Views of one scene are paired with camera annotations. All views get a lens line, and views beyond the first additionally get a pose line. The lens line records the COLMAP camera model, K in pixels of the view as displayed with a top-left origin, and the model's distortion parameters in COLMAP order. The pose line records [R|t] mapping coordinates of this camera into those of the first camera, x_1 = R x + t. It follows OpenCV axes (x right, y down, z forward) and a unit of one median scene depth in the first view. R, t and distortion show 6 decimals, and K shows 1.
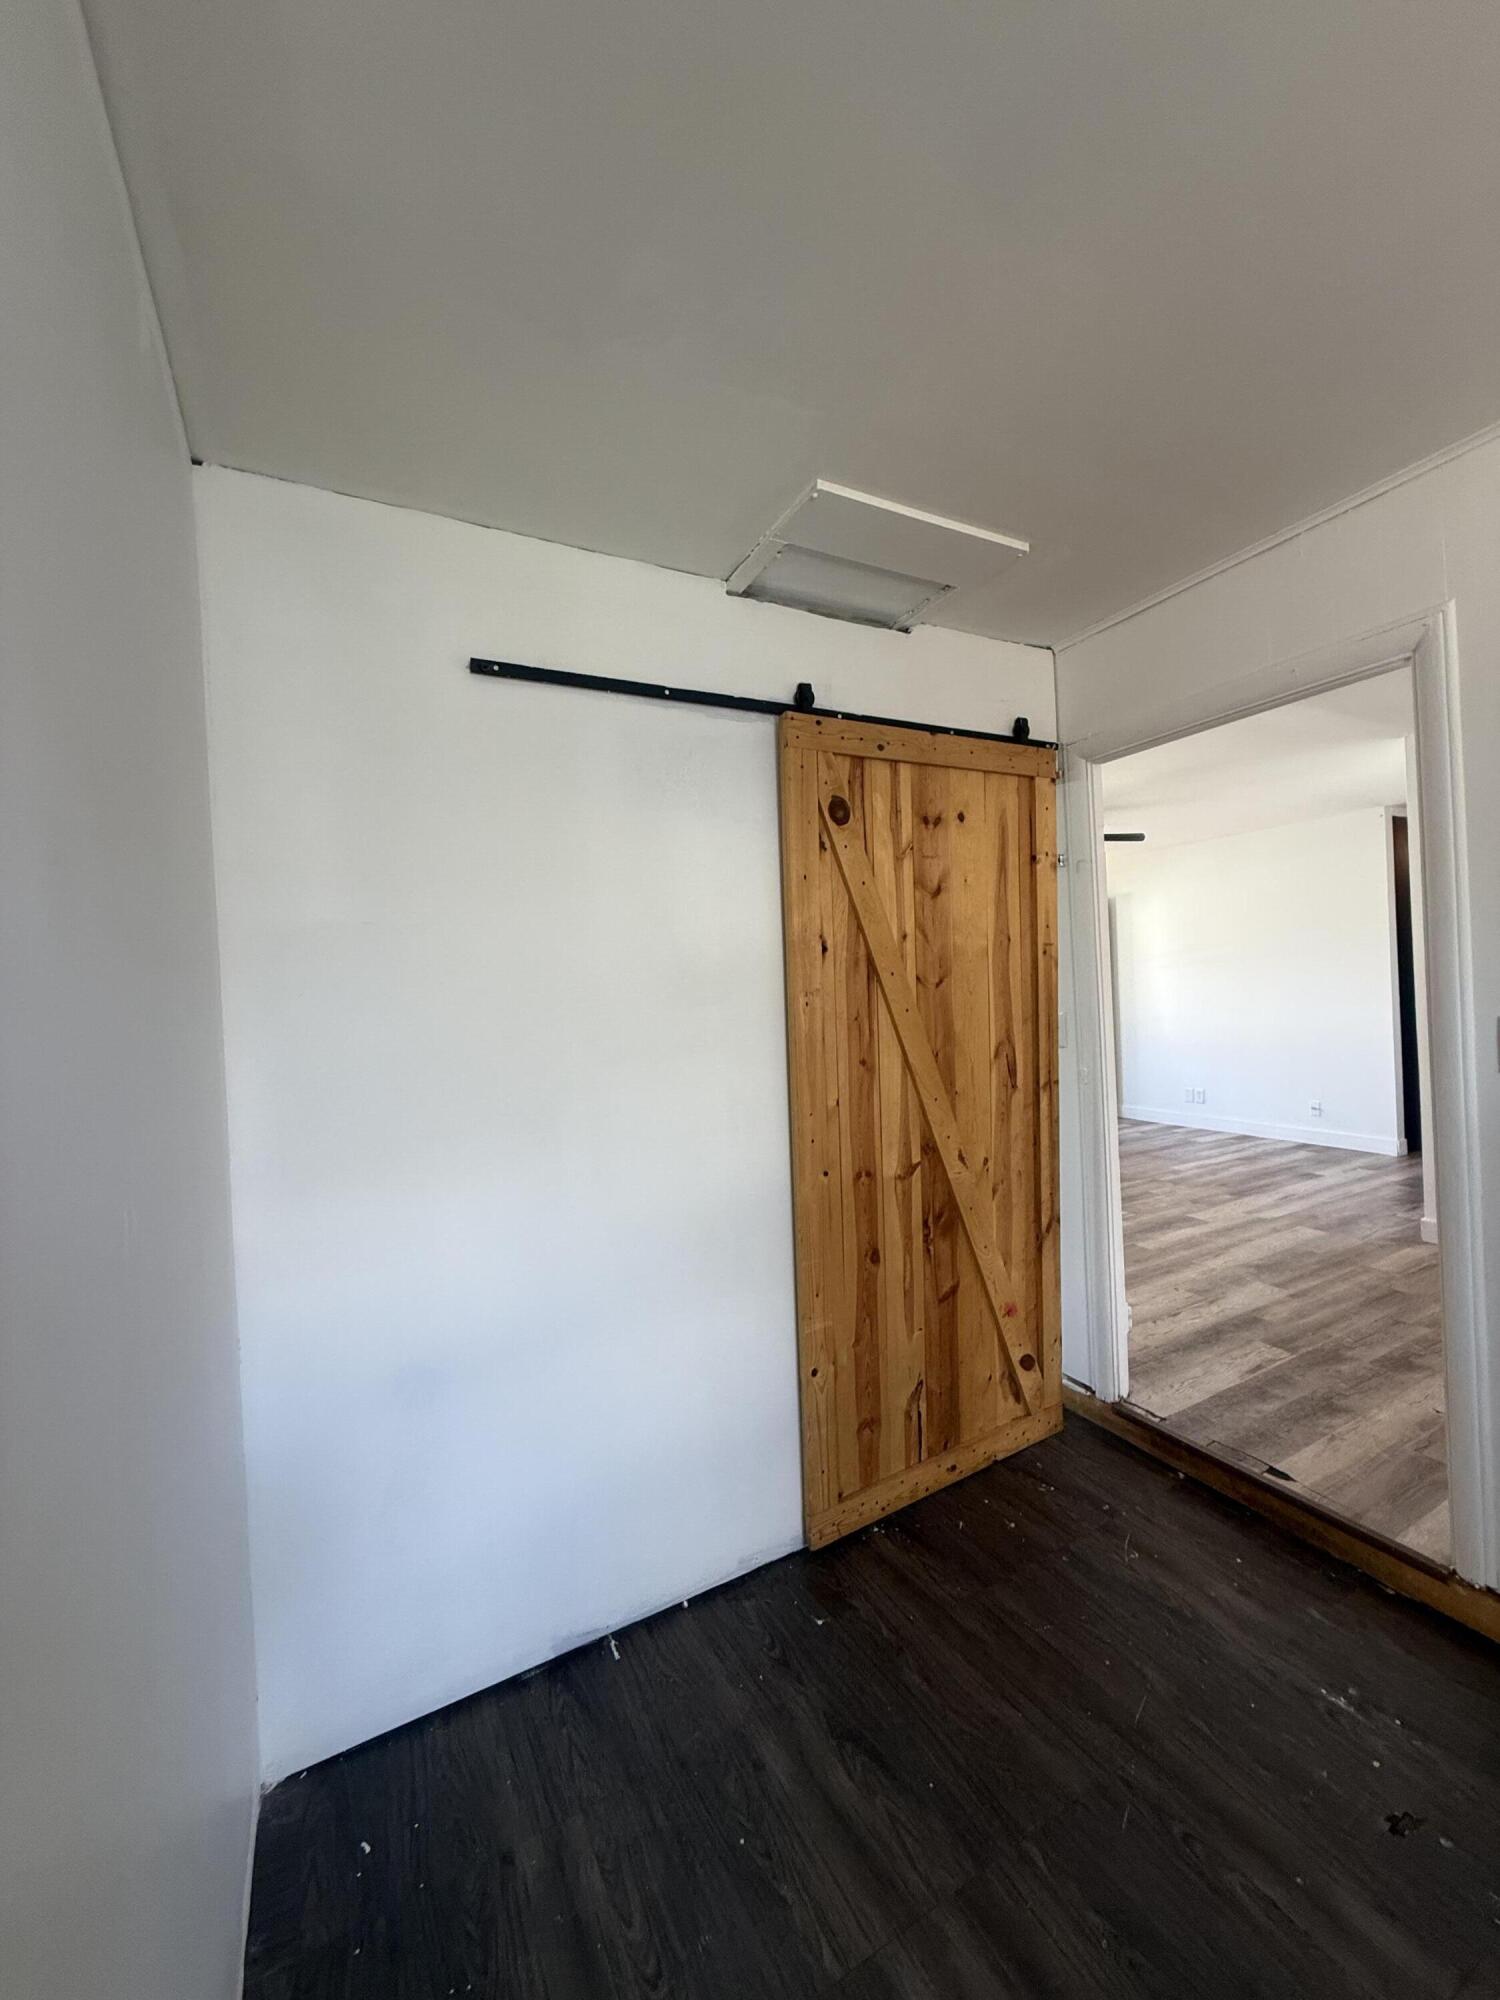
lens RADIAL K [[796.1, 0, 752.0], [0, 796.1, 1009.0], [0, 0, 1]] dist [-0.002265, 0.000580]
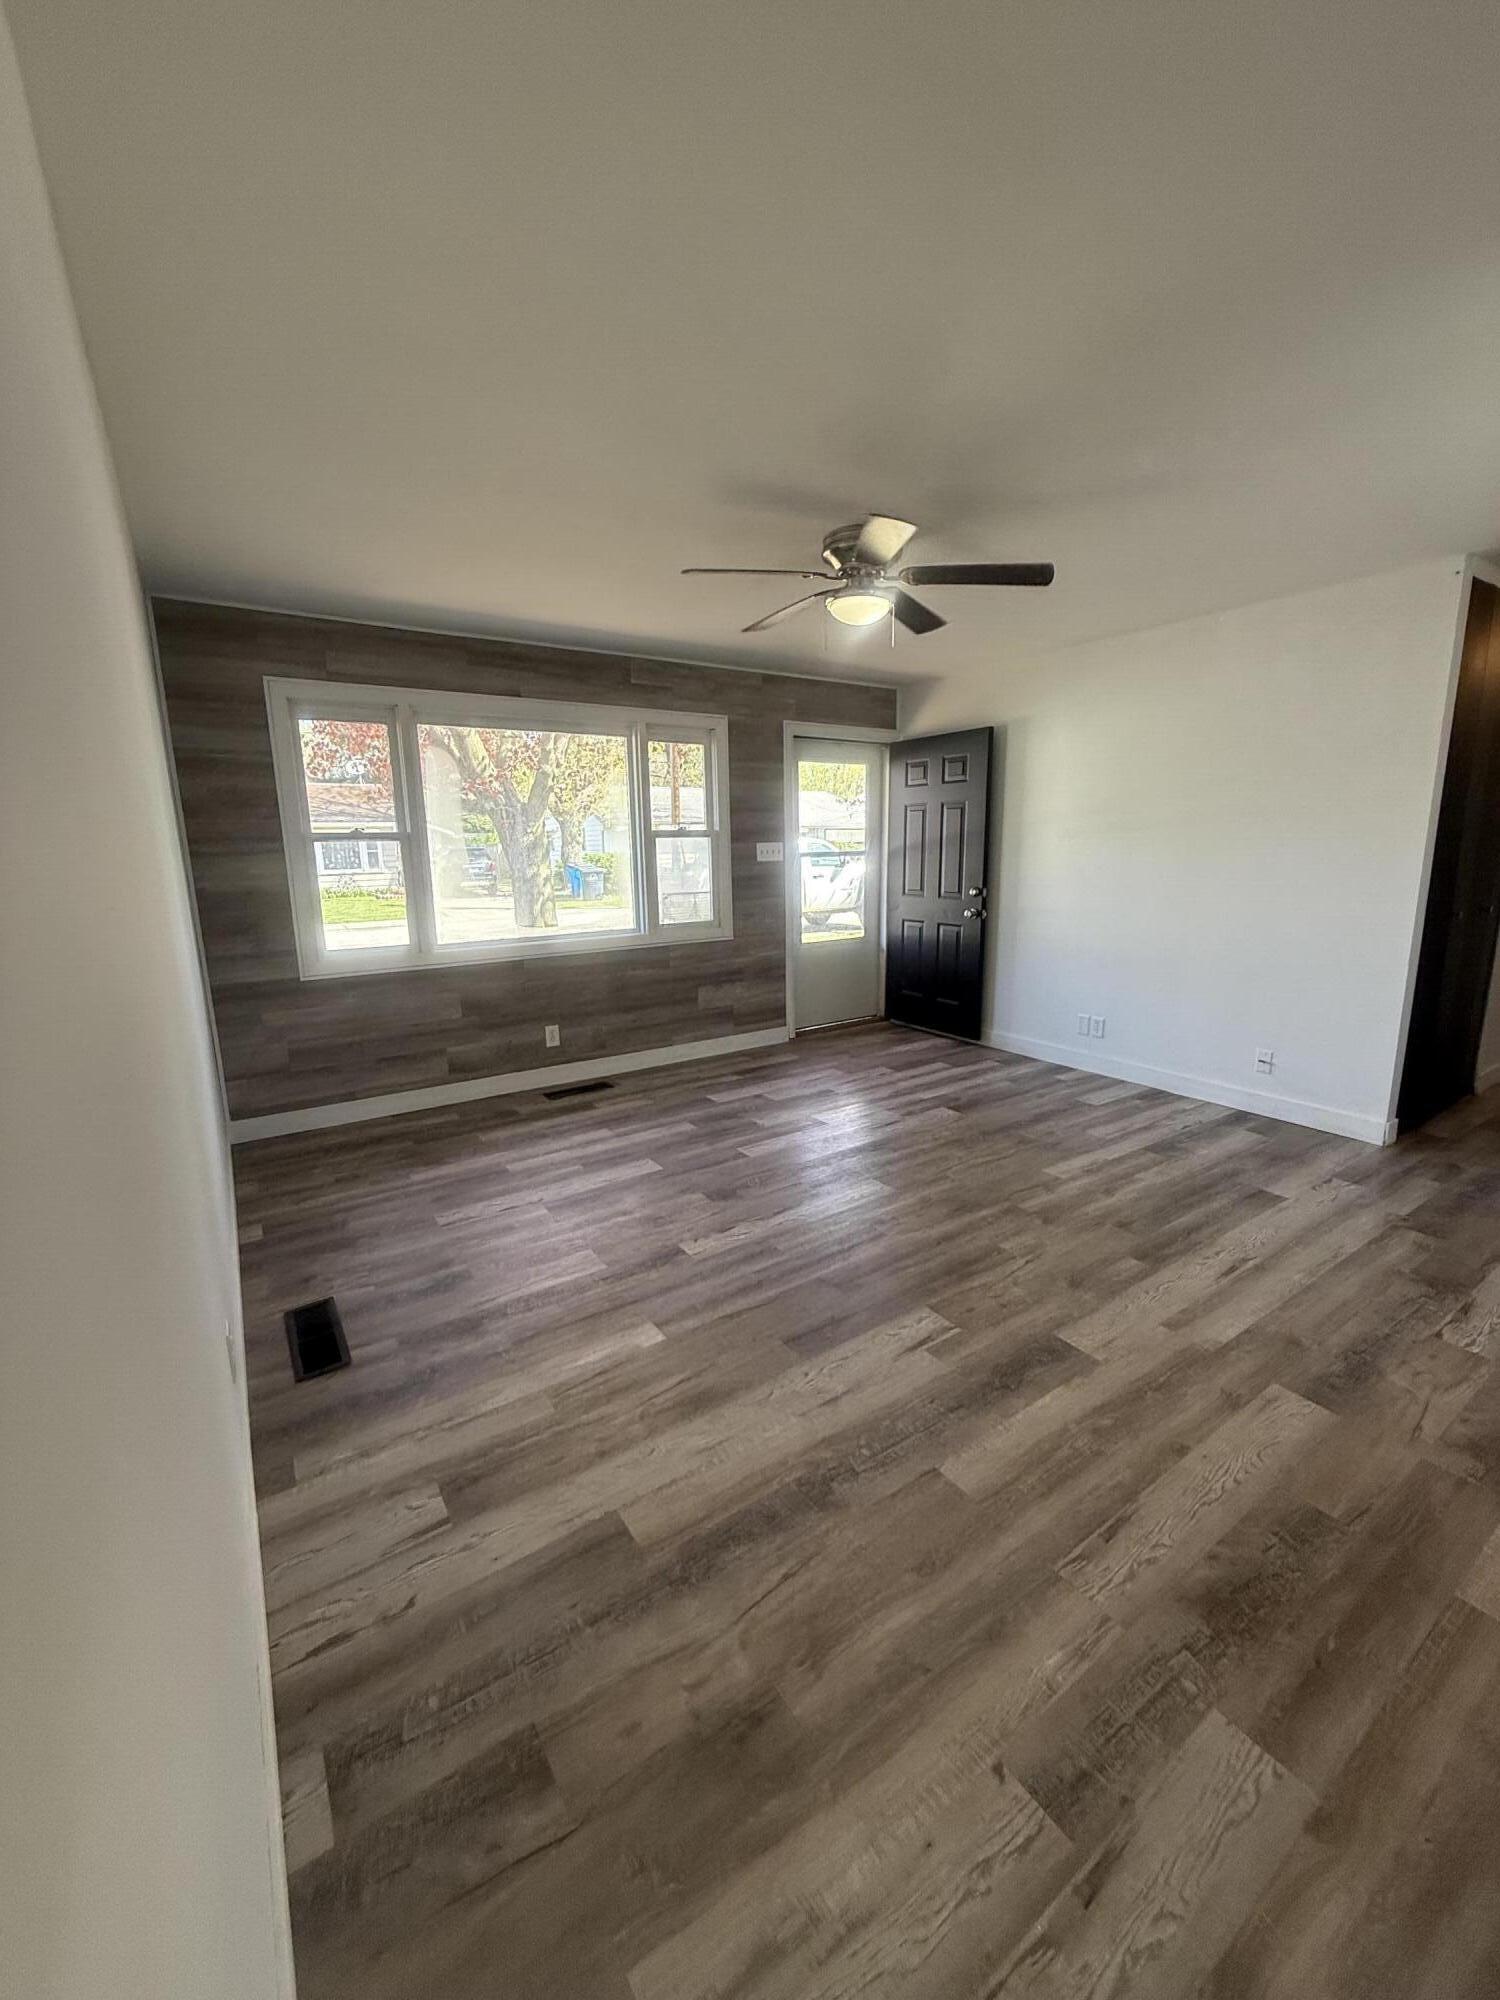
lens RADIAL K [[796.1, 0, 757.8], [0, 796.1, 997.0], [0, 0, 1]] dist [-0.002265, 0.000580]
pose [[0.993399, 0.012367, 0.114042, 0.259541], [-0.030854, 0.986340, 0.161810, -0.024725], [-0.110483, -0.164260, 0.980210, 0.490217]]
